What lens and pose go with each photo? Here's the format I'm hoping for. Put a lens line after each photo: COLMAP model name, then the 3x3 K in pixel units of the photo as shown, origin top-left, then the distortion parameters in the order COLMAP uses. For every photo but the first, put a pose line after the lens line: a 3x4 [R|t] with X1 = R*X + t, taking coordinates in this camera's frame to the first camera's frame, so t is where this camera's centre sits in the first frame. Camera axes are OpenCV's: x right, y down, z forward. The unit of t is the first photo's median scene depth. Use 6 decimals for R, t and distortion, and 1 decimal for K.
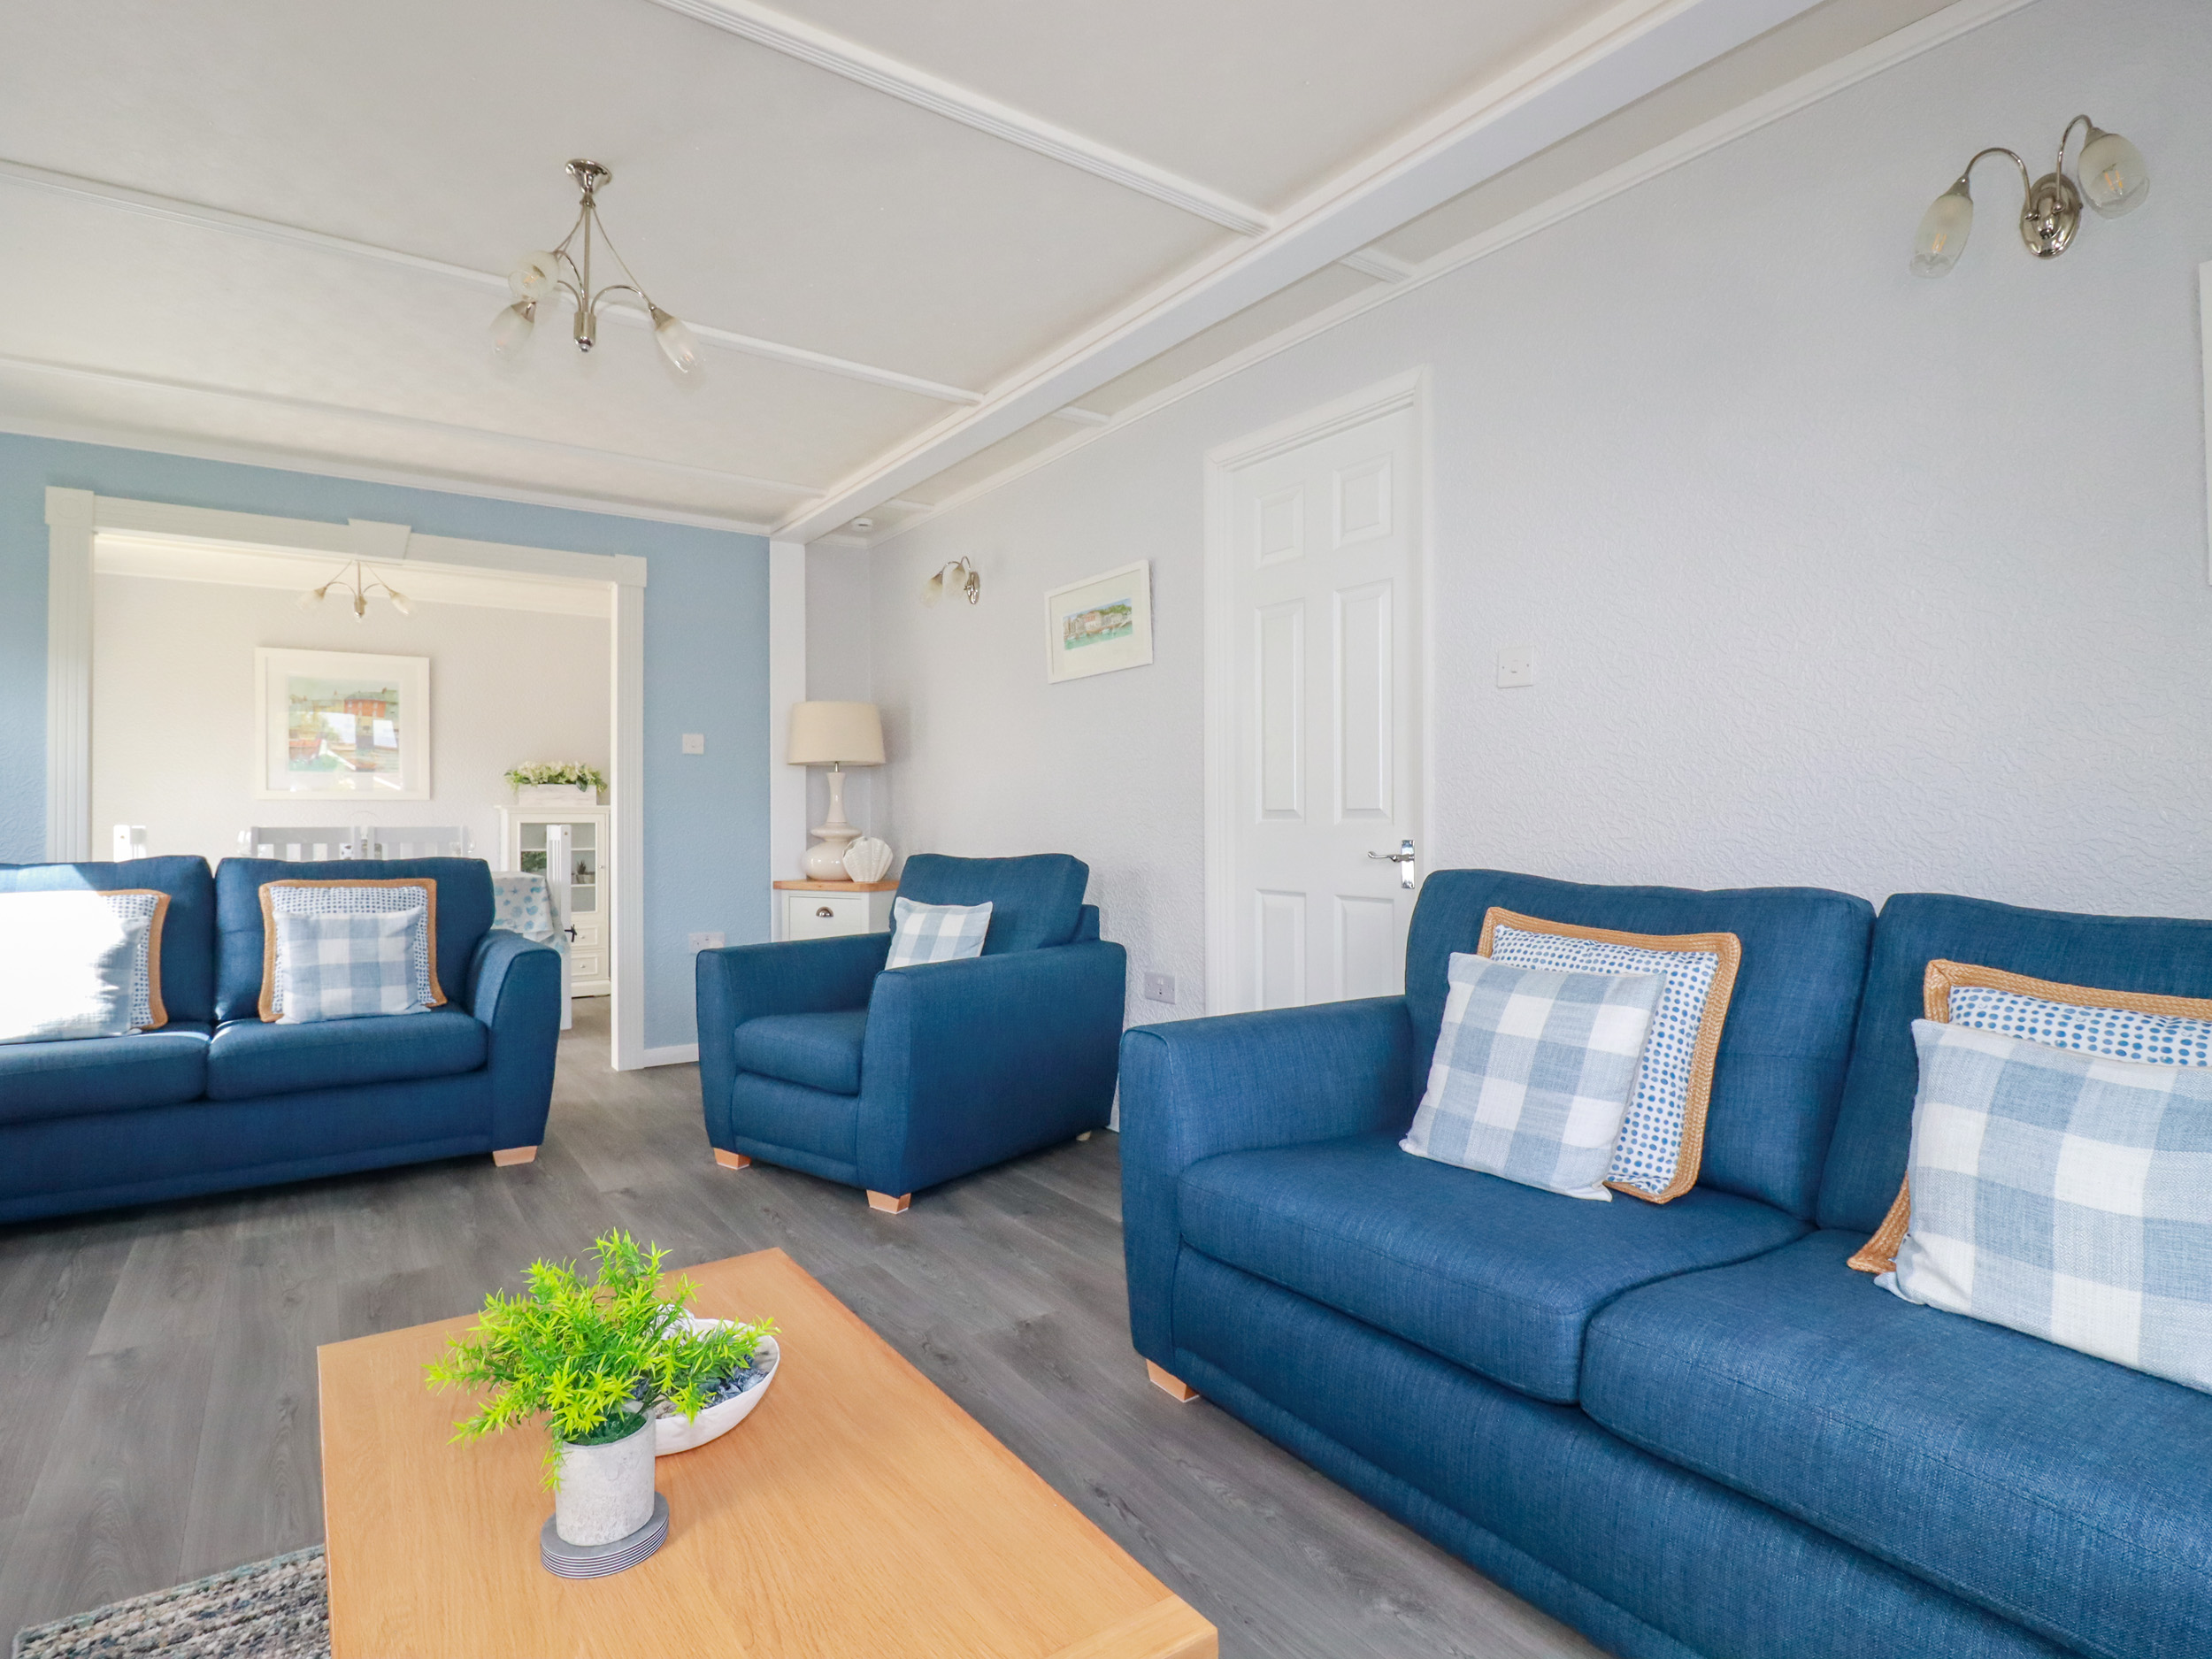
lens RADIAL K [[1165.5, 0, 1093.2], [0, 1165.5, 810.8], [0, 0, 1]] dist [-0.002531, -0.009315]
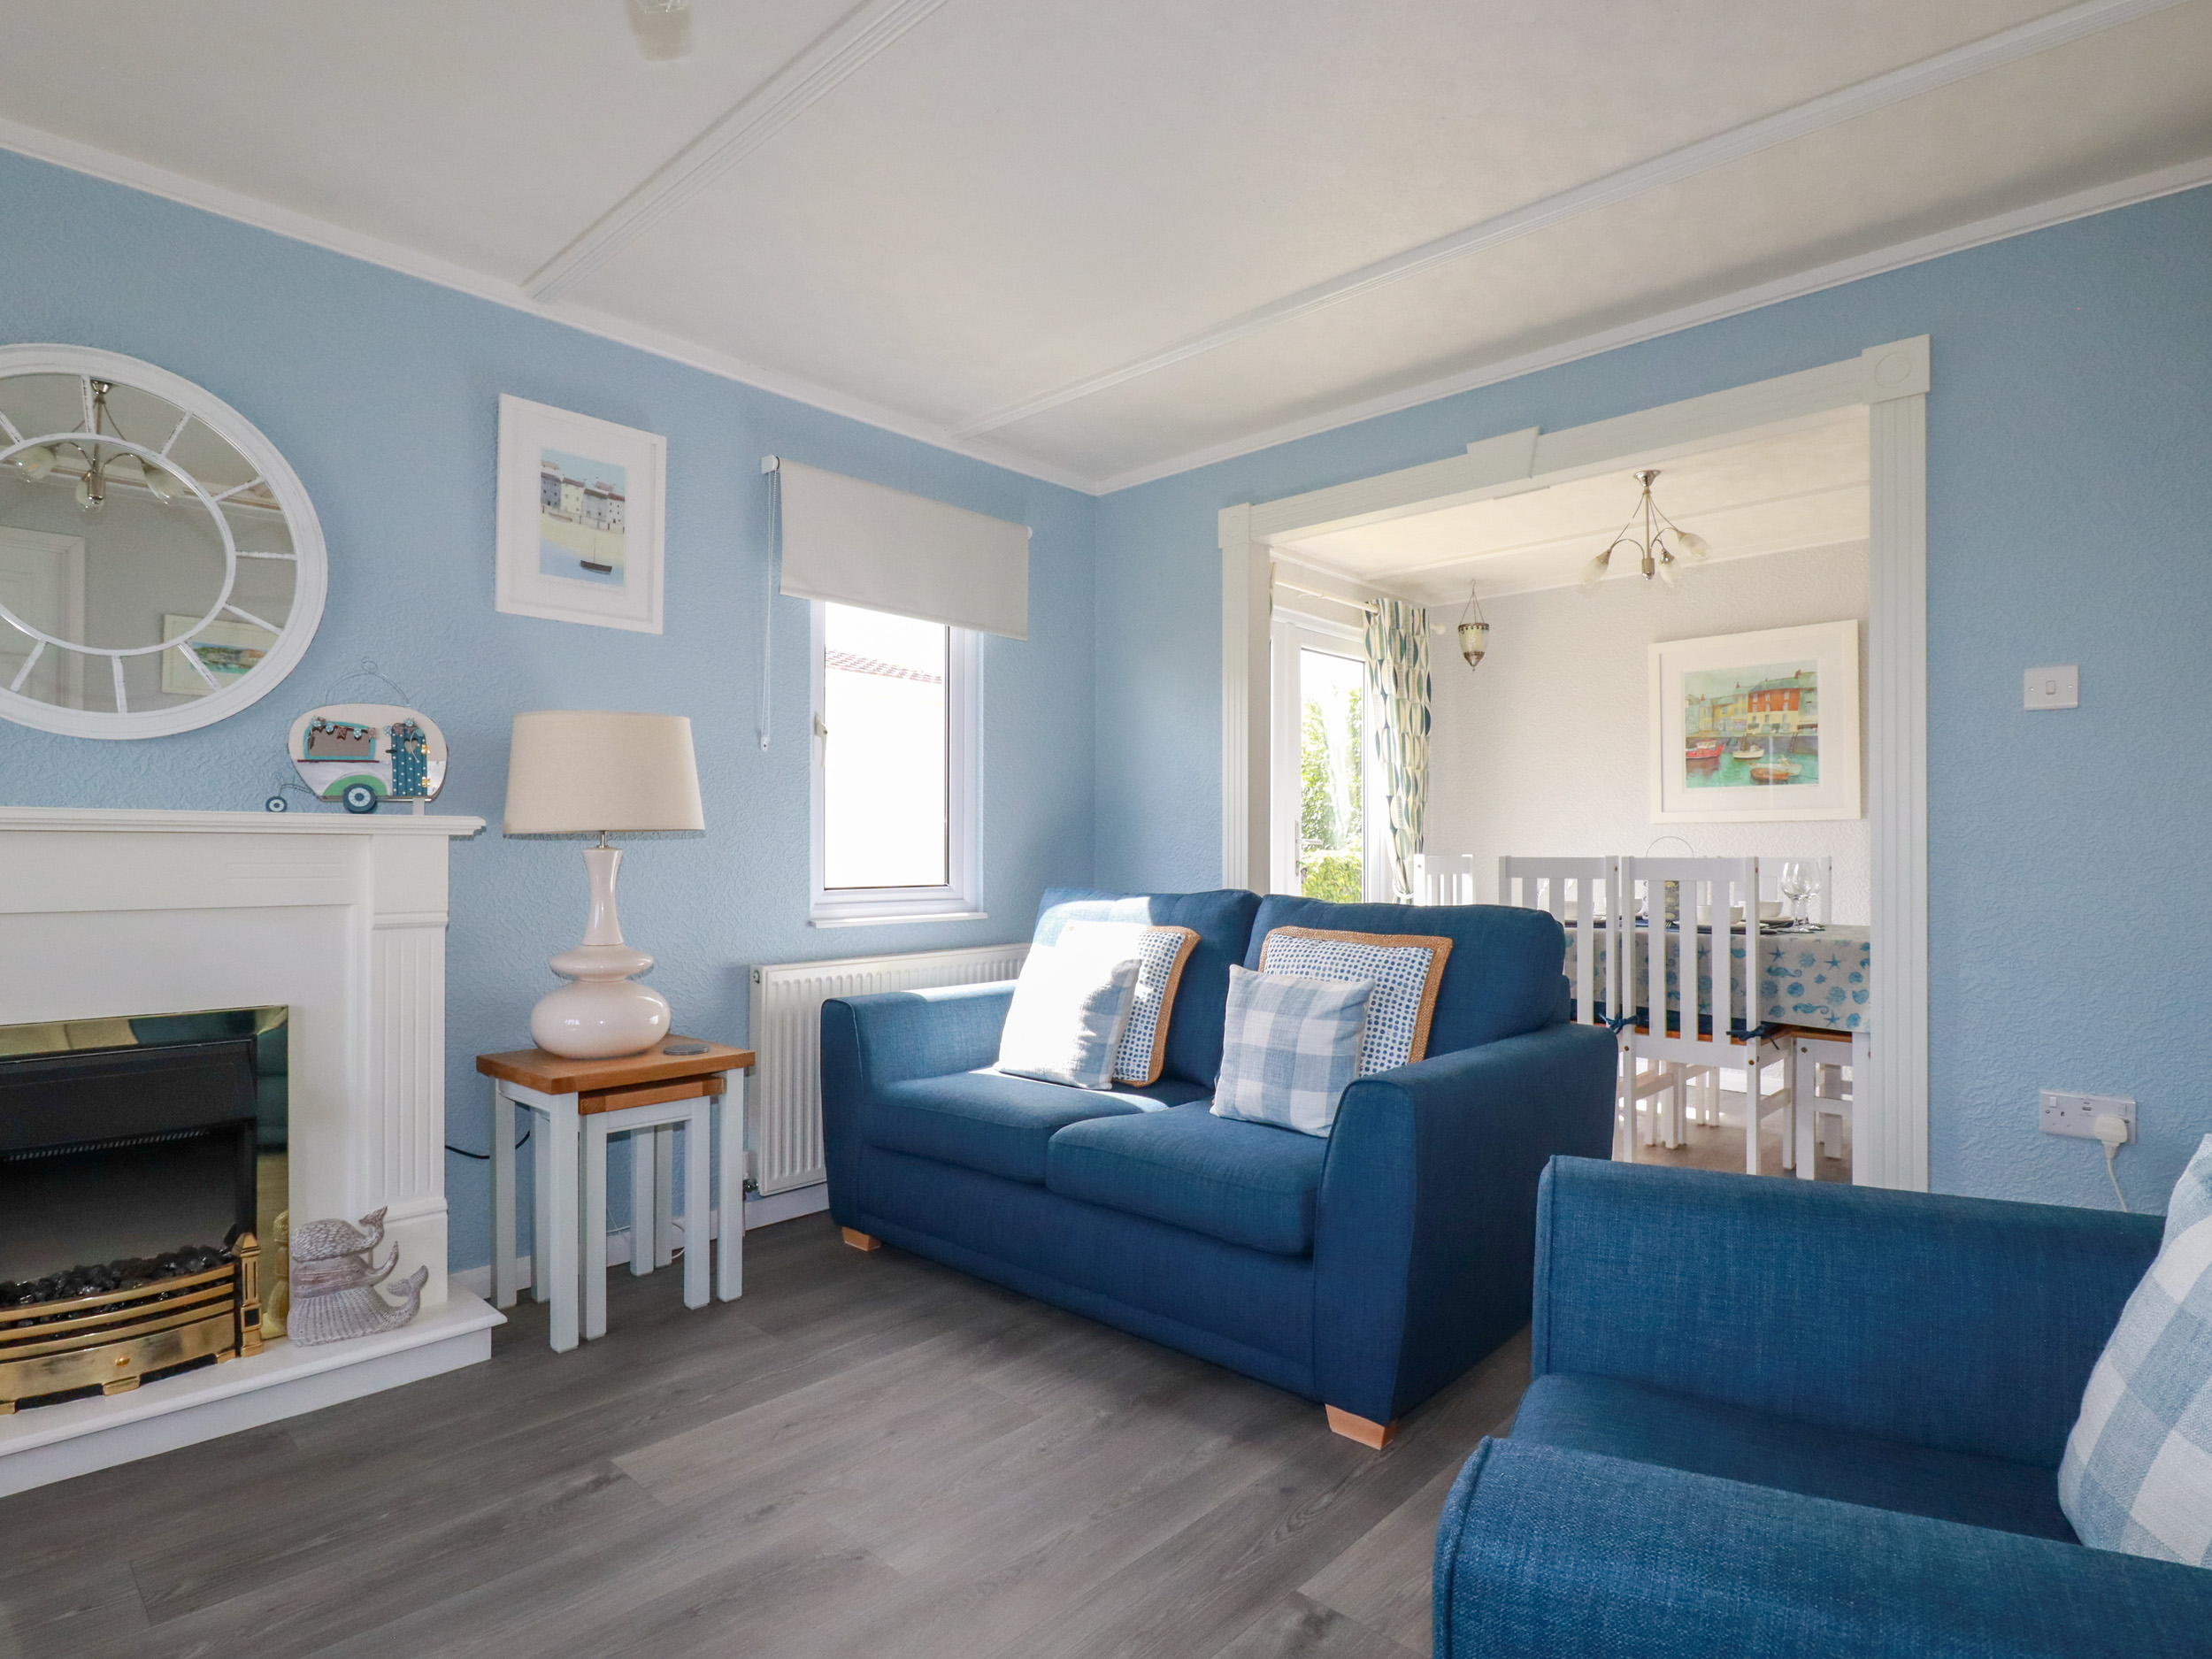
lens RADIAL K [[1165.5, 0, 1119.7], [0, 1165.5, 840.5], [0, 0, 1]] dist [-0.002531, -0.009315]
pose [[0.212559, -0.005327, -0.977134, 0.049149], [0.008500, 0.999957, -0.003603, 0.004237], [0.977111, -0.007540, 0.212595, 0.757582]]
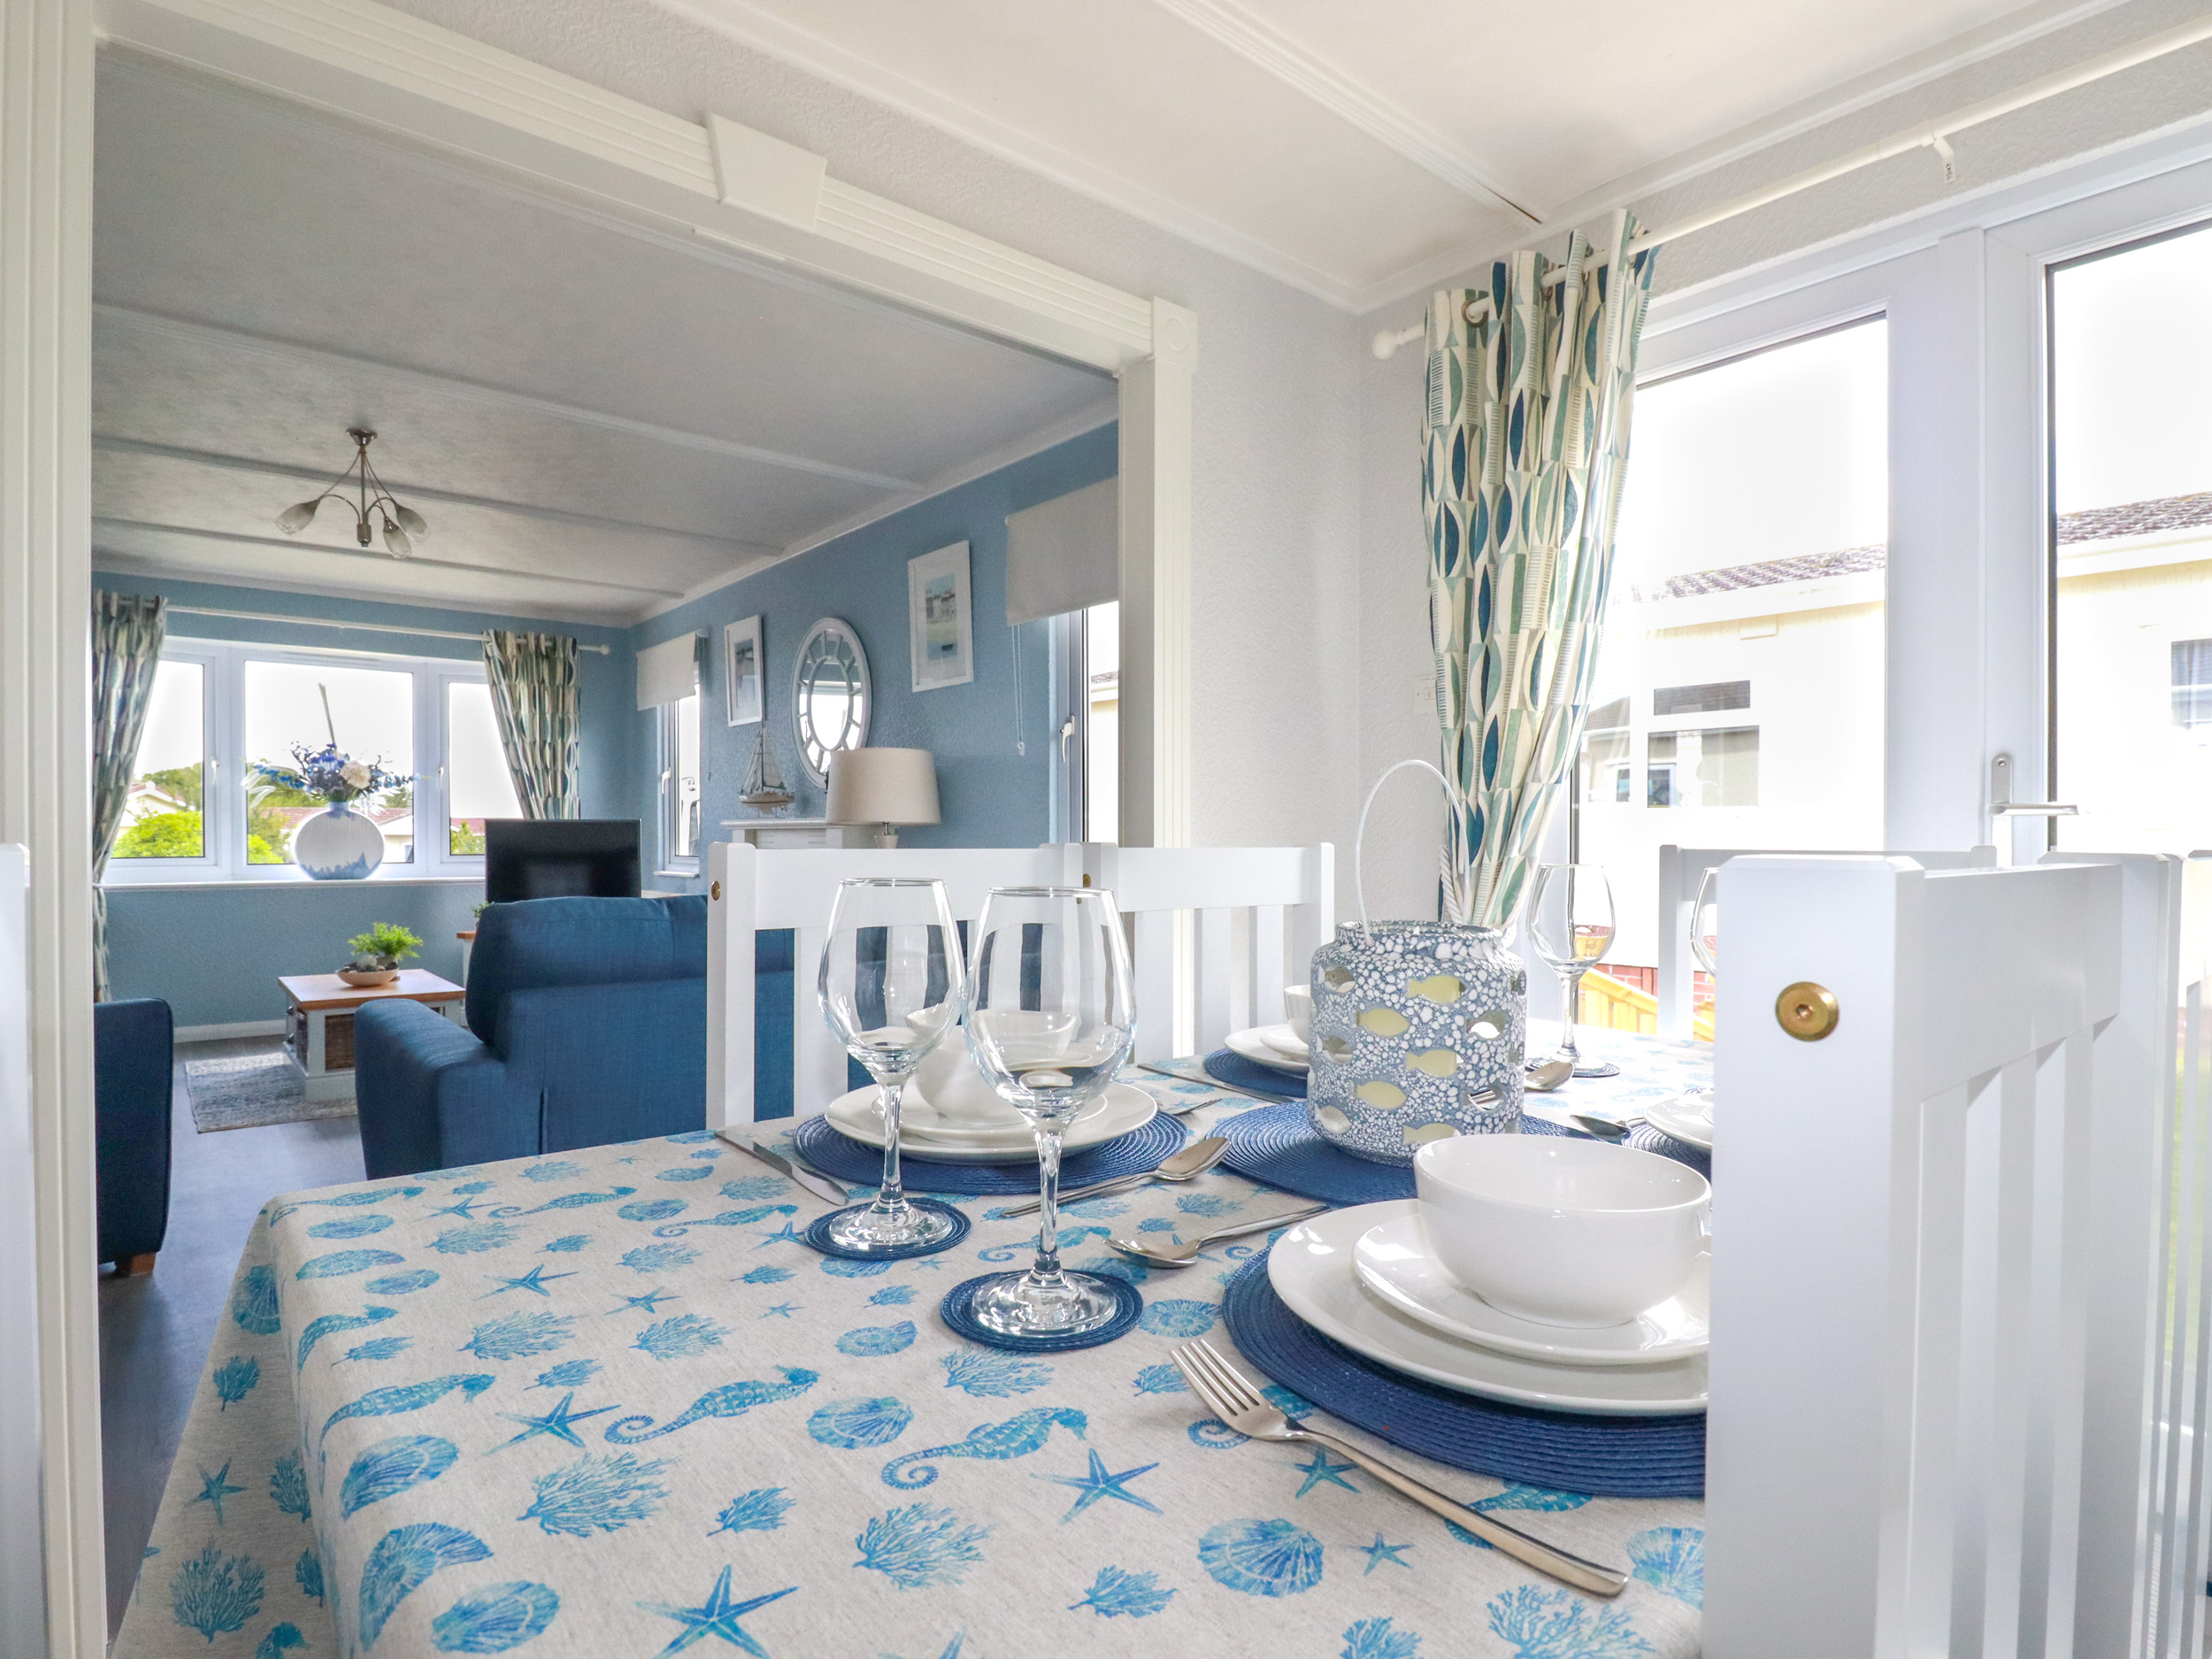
lens RADIAL K [[1165.5, 0, 1109.0], [0, 1165.5, 862.9], [0, 0, 1]] dist [-0.002531, -0.009315]
pose [[-0.995848, 0.000529, -0.091025, -0.885435], [-0.000011, 0.999982, 0.005938, 0.026068], [0.091026, 0.005914, -0.995831, 1.812468]]
